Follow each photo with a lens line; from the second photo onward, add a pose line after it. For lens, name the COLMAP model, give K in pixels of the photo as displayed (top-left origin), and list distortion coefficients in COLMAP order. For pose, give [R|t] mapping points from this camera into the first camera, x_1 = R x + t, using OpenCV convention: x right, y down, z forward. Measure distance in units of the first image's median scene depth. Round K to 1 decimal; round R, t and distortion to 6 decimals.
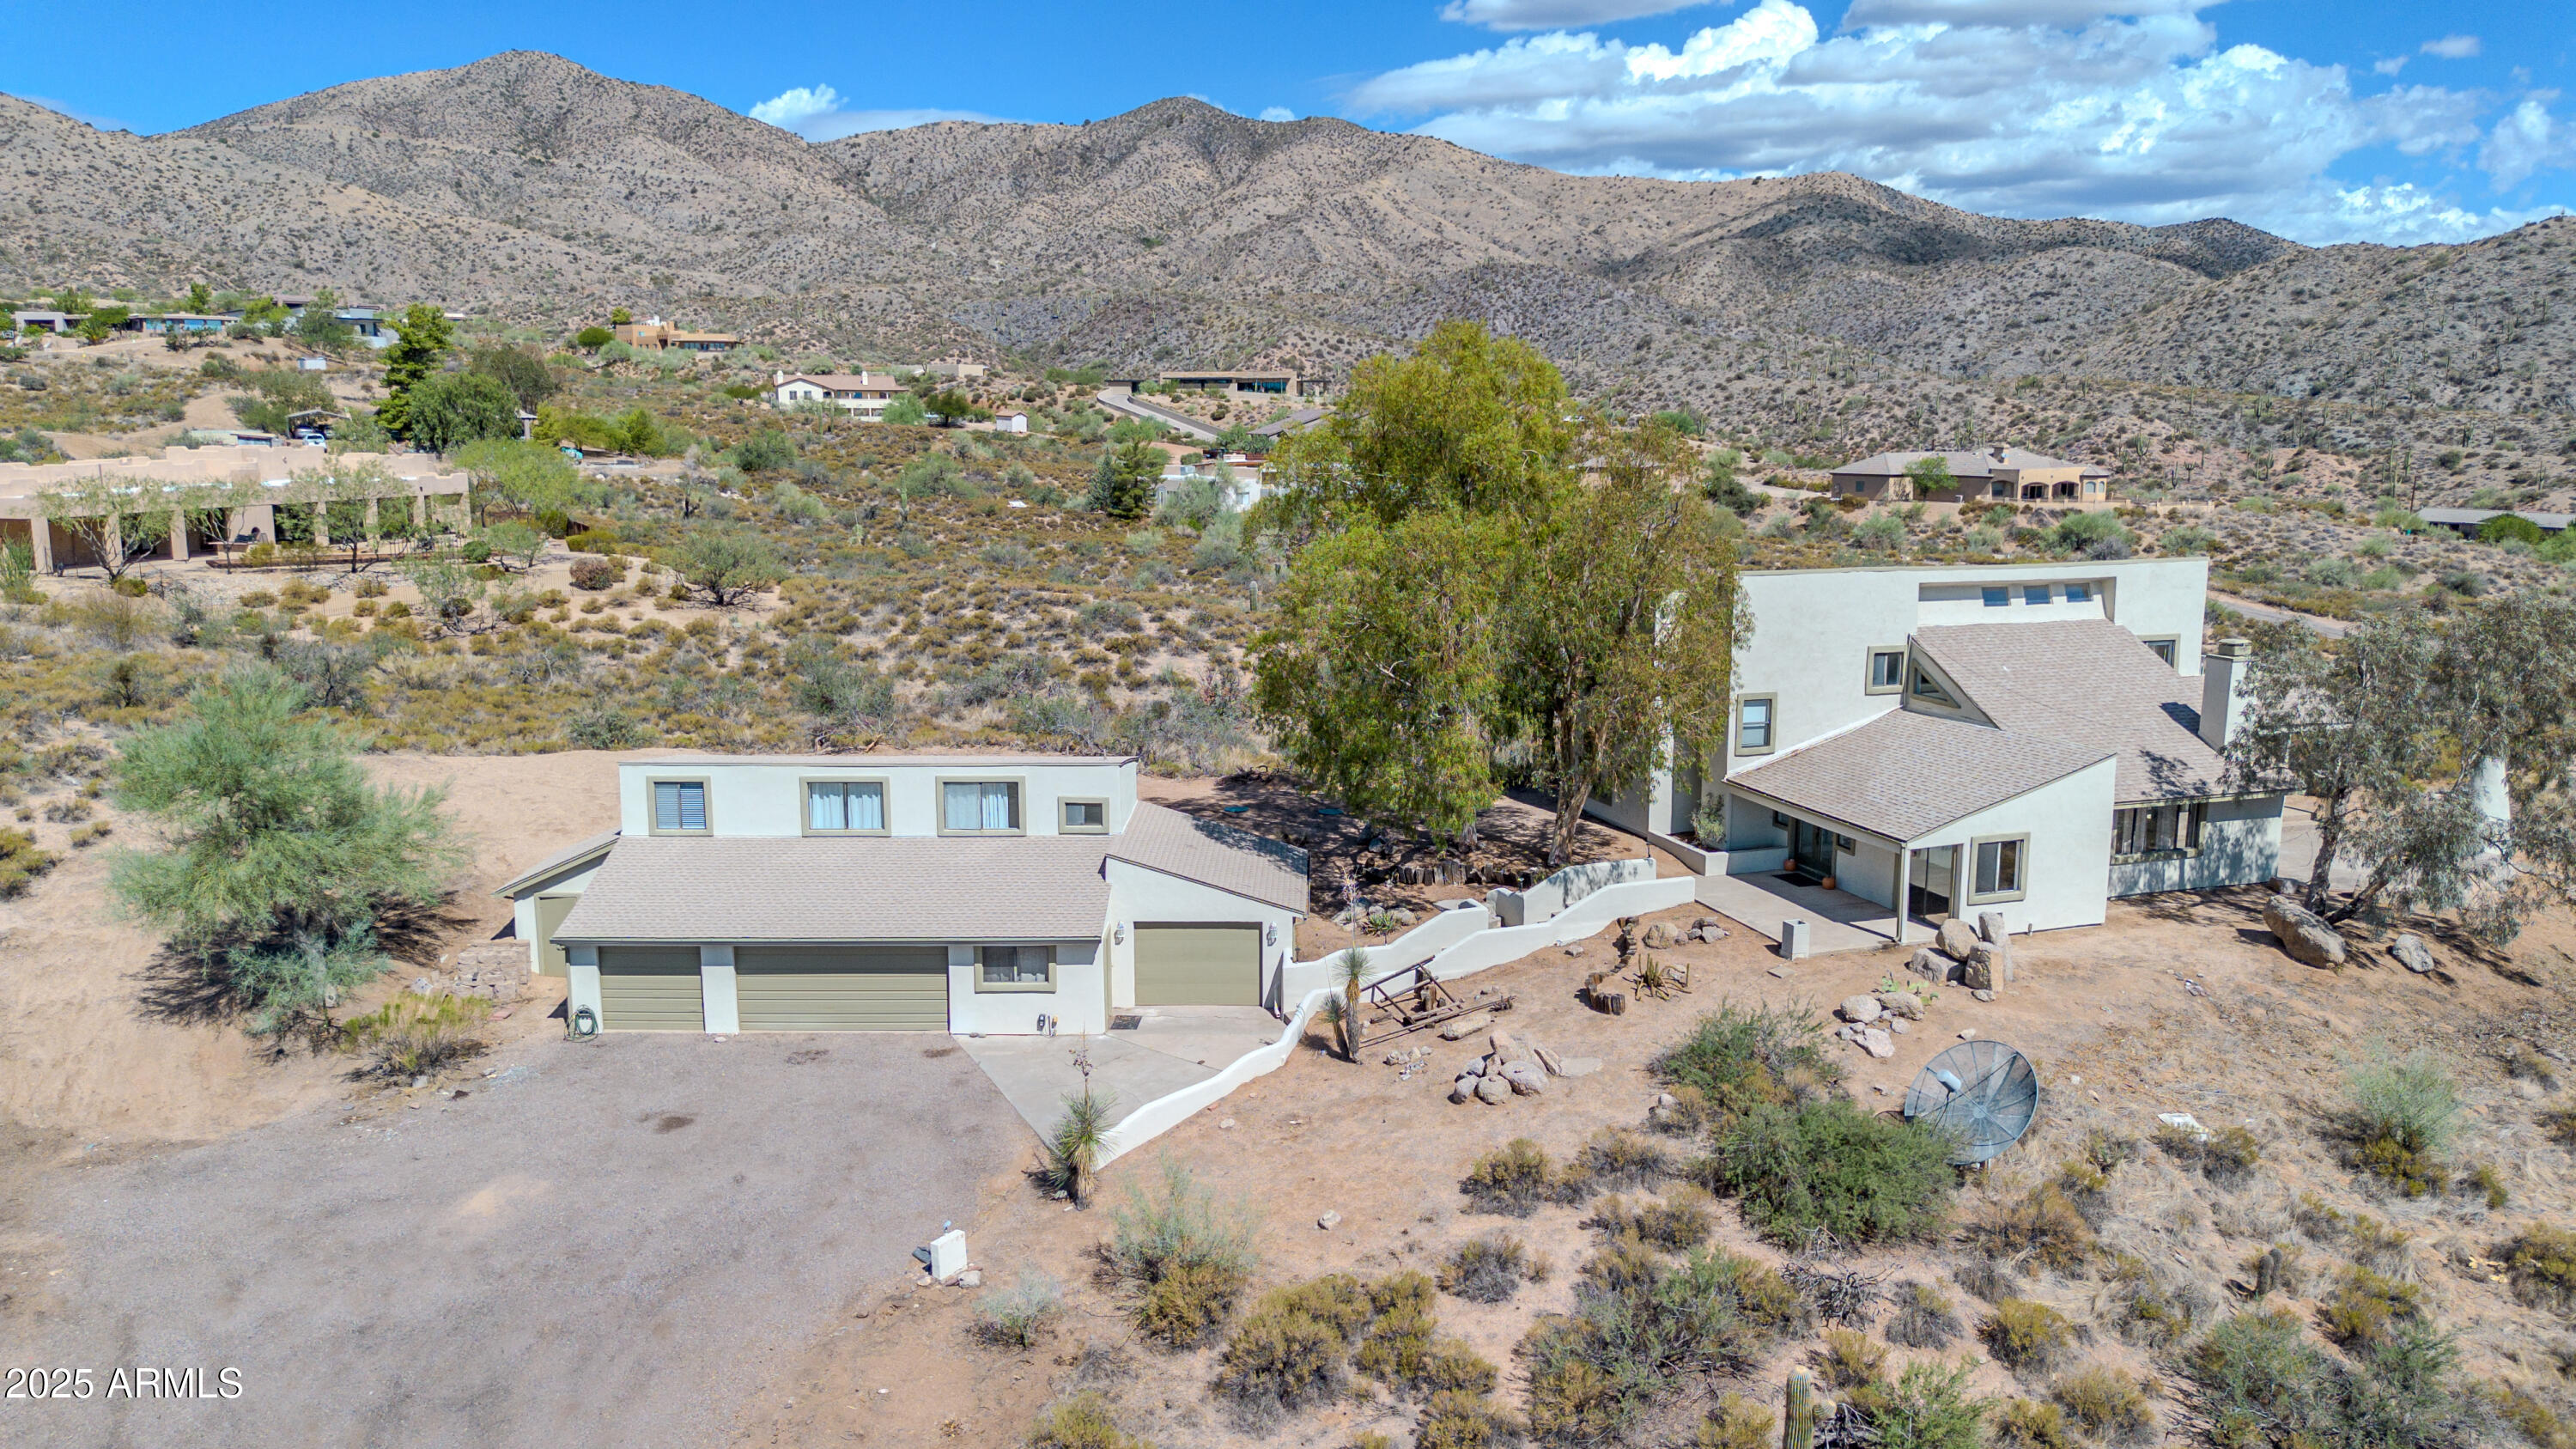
lens RADIAL K [[1834.1, 0, 1289.1], [0, 1834.1, 719.8], [0, 0, 1]] dist [0.060845, -0.059844]
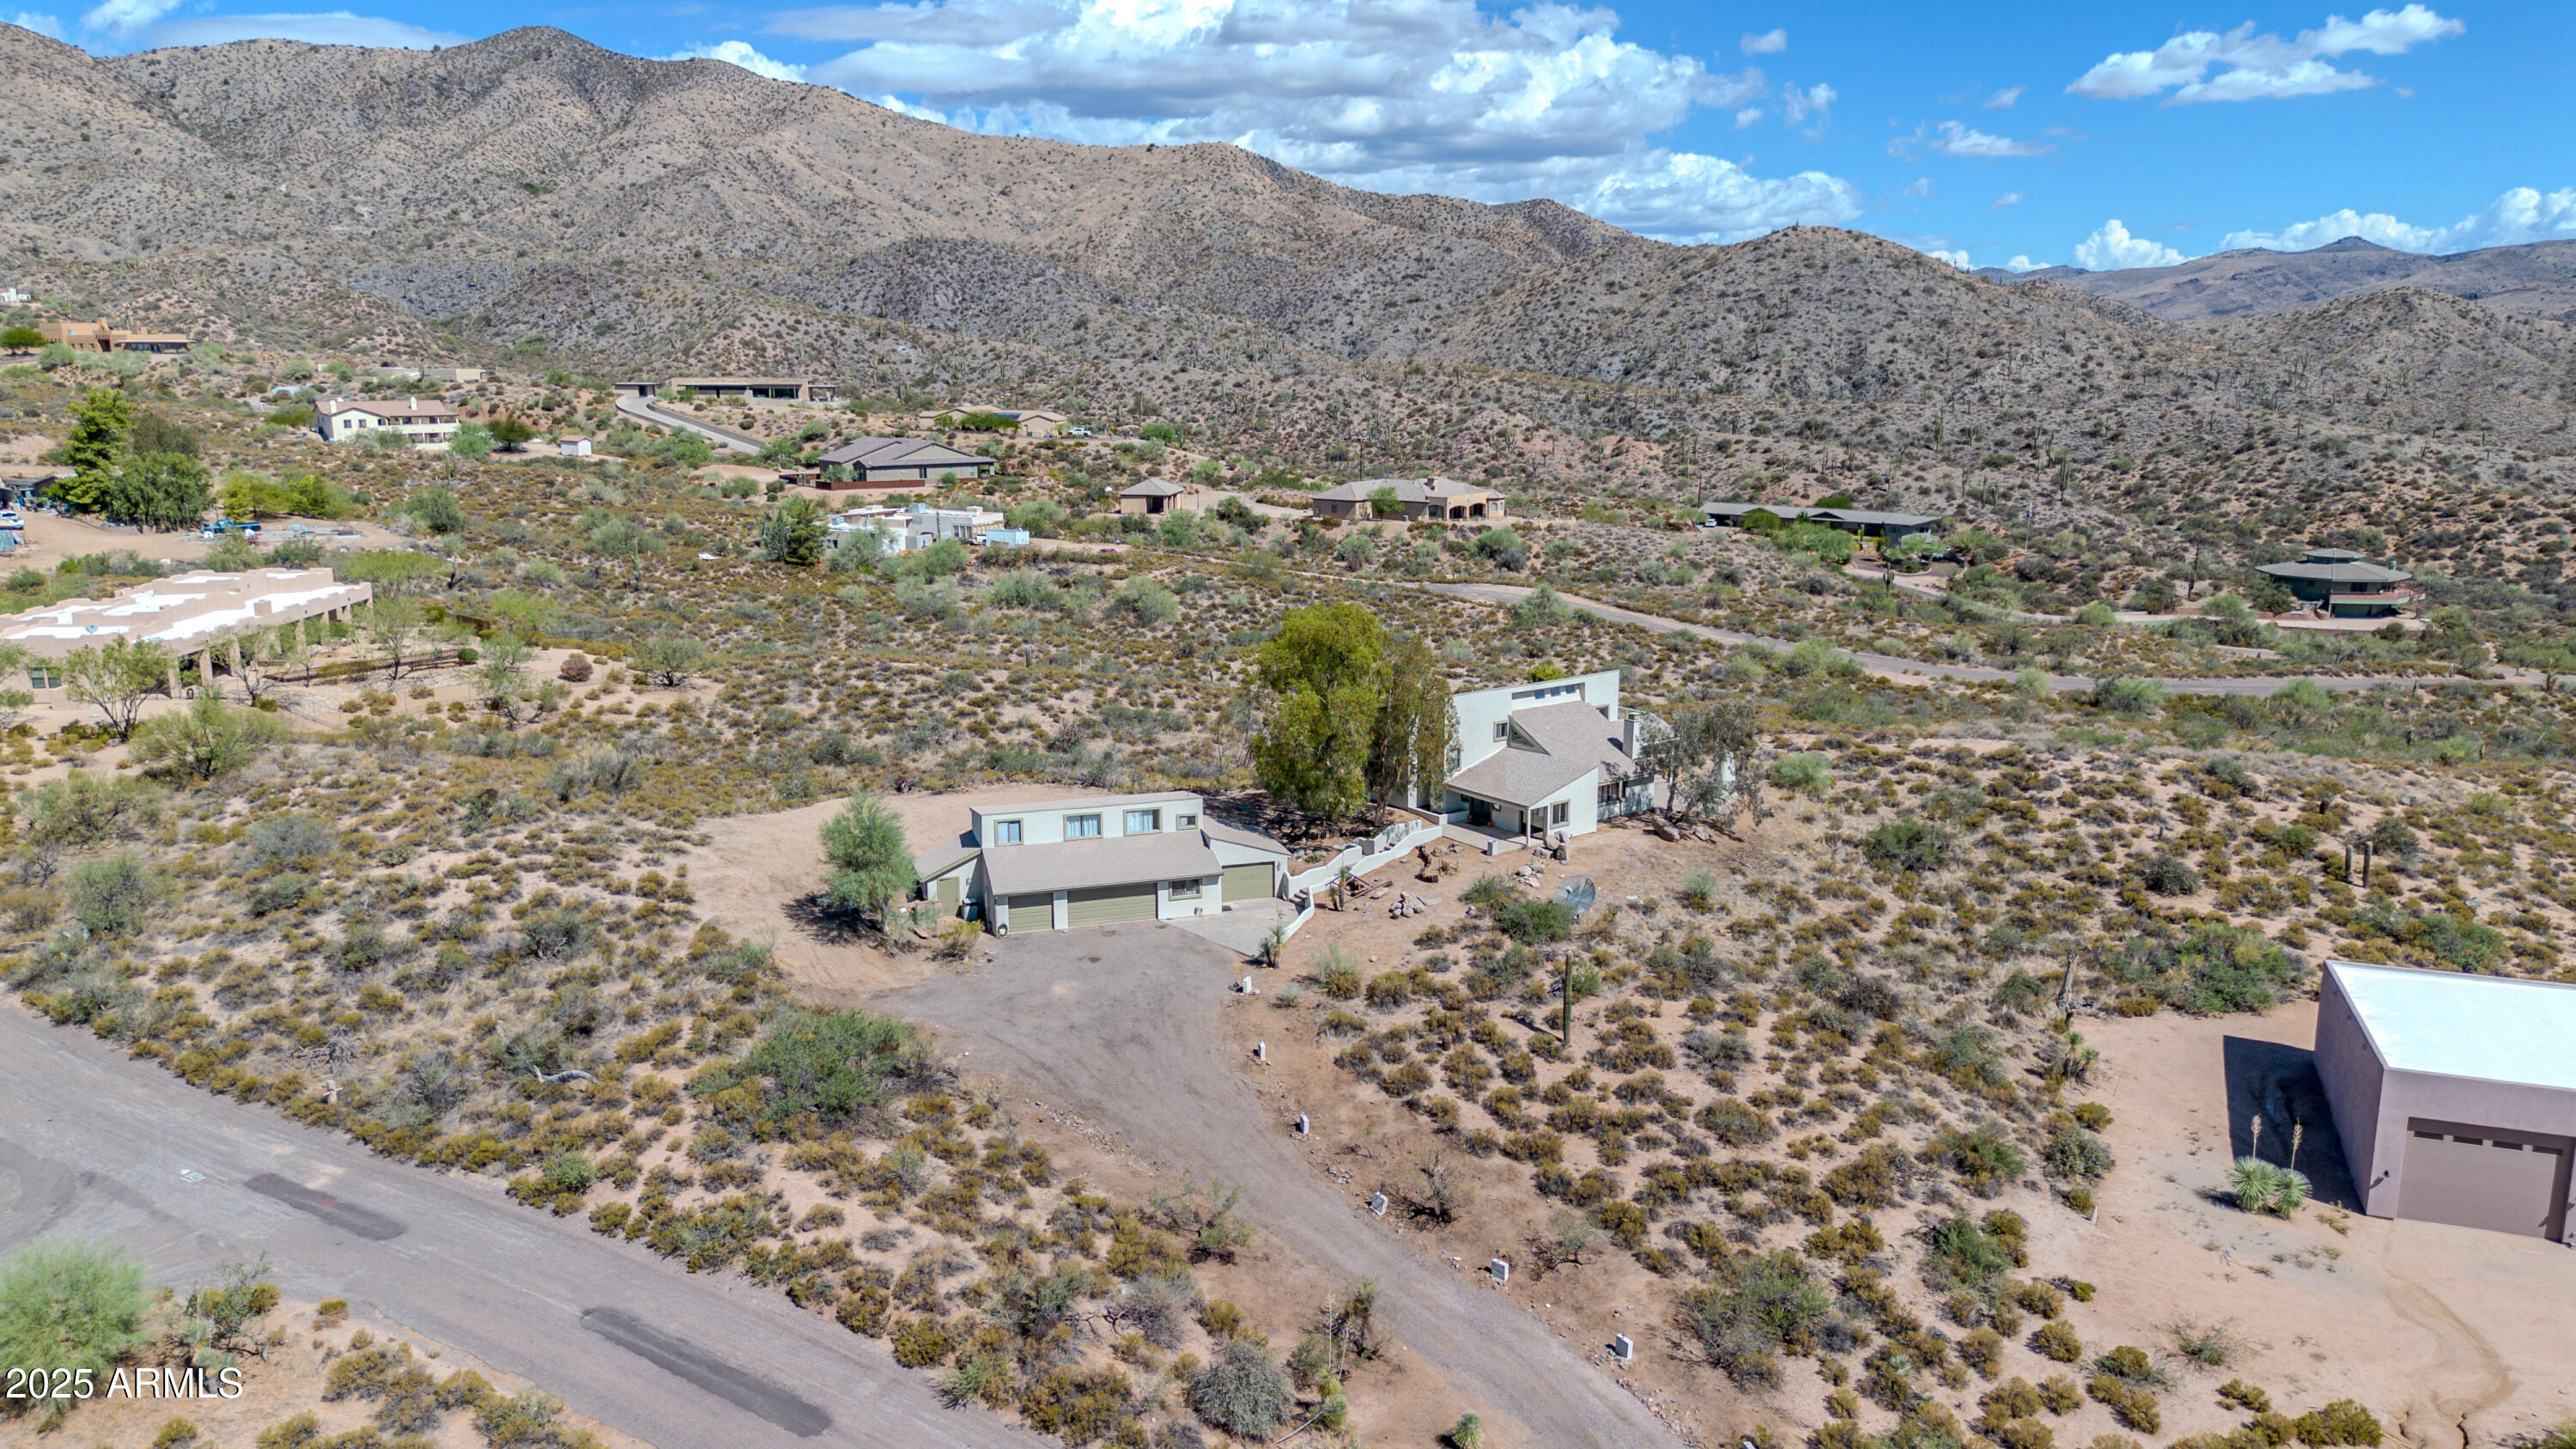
lens RADIAL K [[1828.4, 0, 1288.0], [0, 1828.4, 724.5], [0, 0, 1]] dist [0.079891, -0.088484]
pose [[0.948670, -0.065139, 0.309488, -0.072037], [0.054095, 0.997560, 0.044144, -0.016843], [-0.311608, -0.025136, 0.949878, -0.123829]]
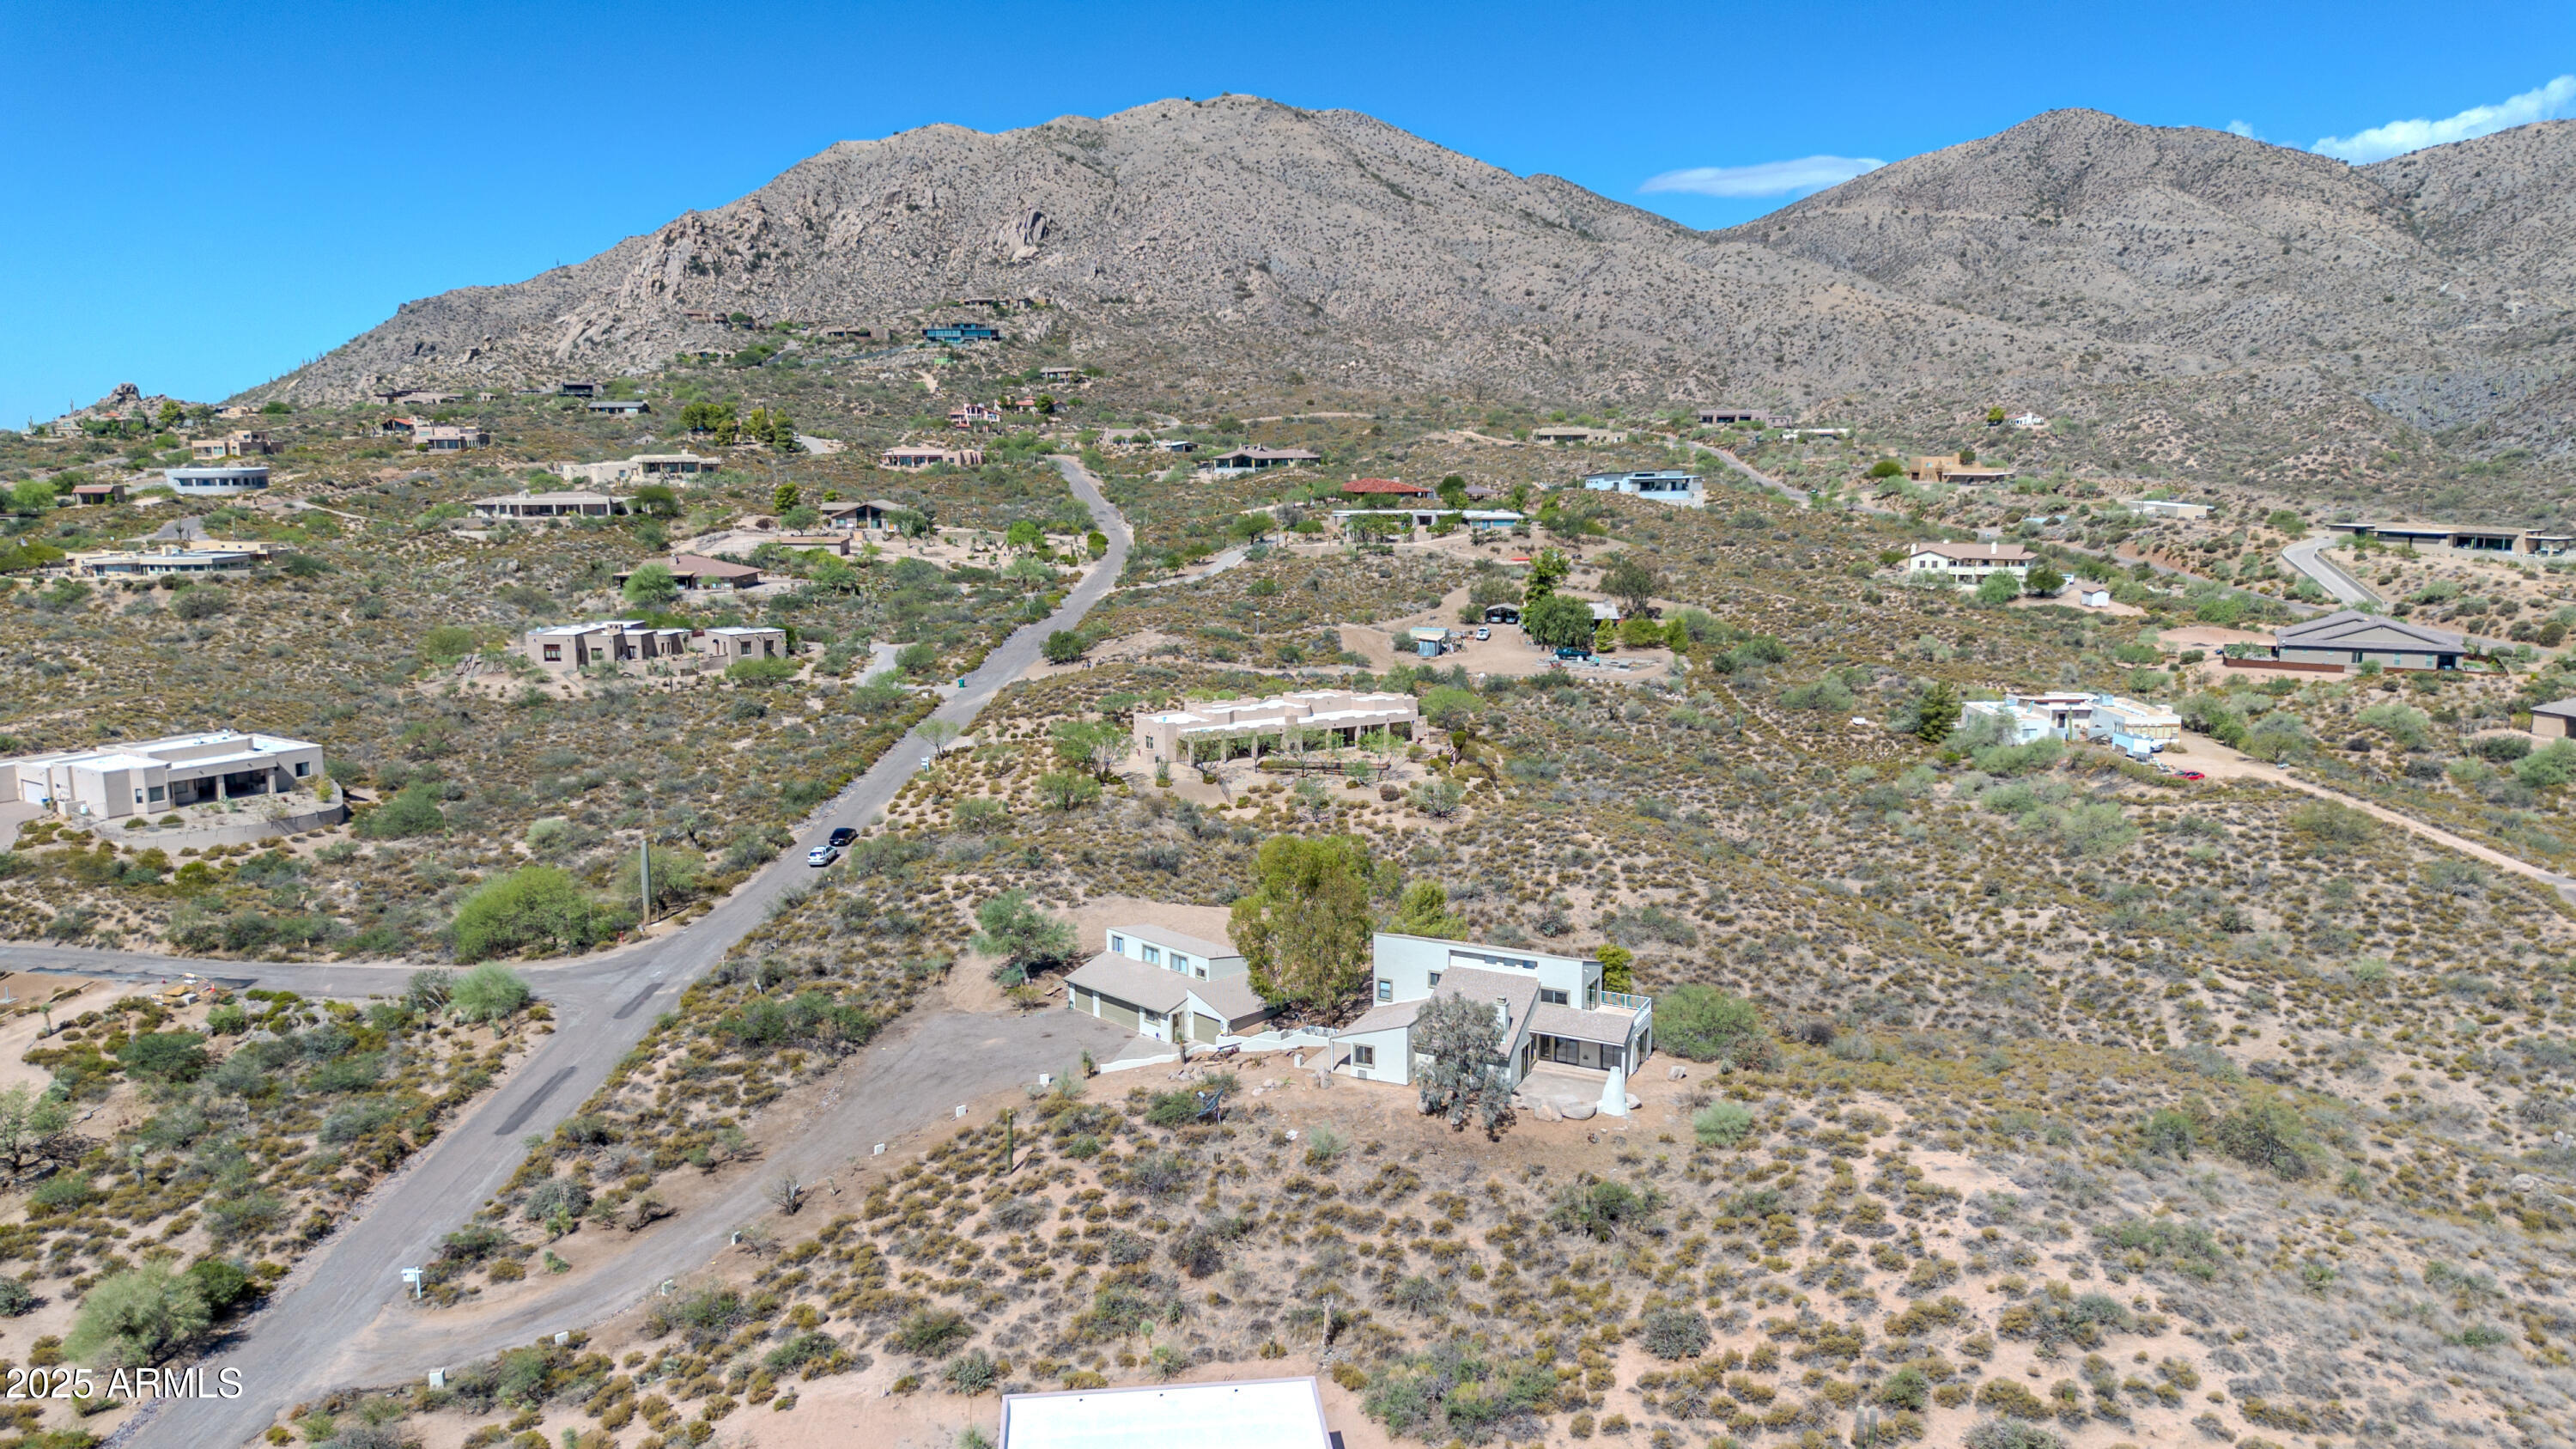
lens RADIAL K [[1828.4, 0, 1288.0], [0, 1828.4, 724.5], [0, 0, 1]] dist [0.079891, -0.088484]
pose [[0.705886, 0.107208, -0.700165, 0.217567], [-0.111945, 0.992942, 0.039179, -0.051785], [0.699424, 0.050724, 0.712905, -0.113474]]
